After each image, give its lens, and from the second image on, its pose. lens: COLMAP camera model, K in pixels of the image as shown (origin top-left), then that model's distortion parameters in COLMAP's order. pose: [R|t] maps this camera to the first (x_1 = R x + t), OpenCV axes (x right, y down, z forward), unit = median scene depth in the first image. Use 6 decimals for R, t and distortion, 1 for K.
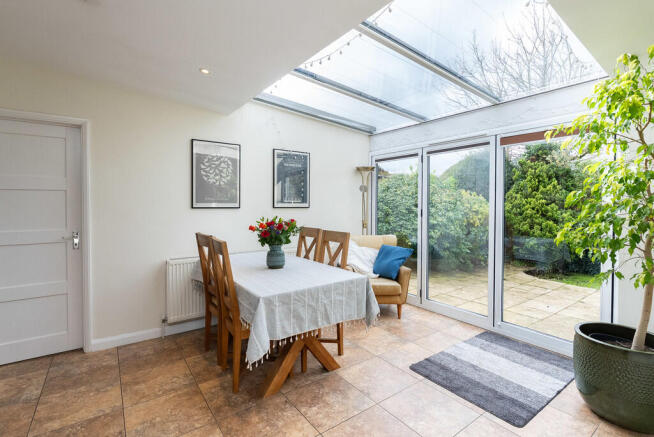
lens RADIAL K [[312.6, 0, 326.3], [0, 312.6, 206.9], [0, 0, 1]] dist [-0.000261, -0.000061]
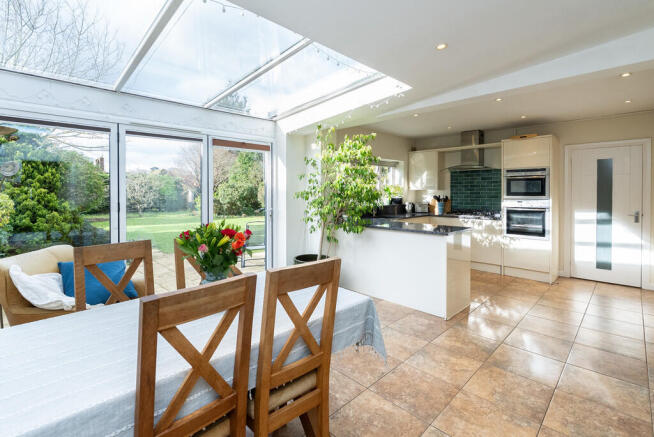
lens RADIAL K [[303.5, 0, 325.9], [0, 303.5, 192.9], [0, 0, 1]] dist [-0.000918, -0.000118]
pose [[-0.154458, -0.008006, 0.987967, -0.294202], [0.012050, 0.999878, 0.009987, -0.009955], [-0.987926, 0.013447, -0.154343, 0.342747]]
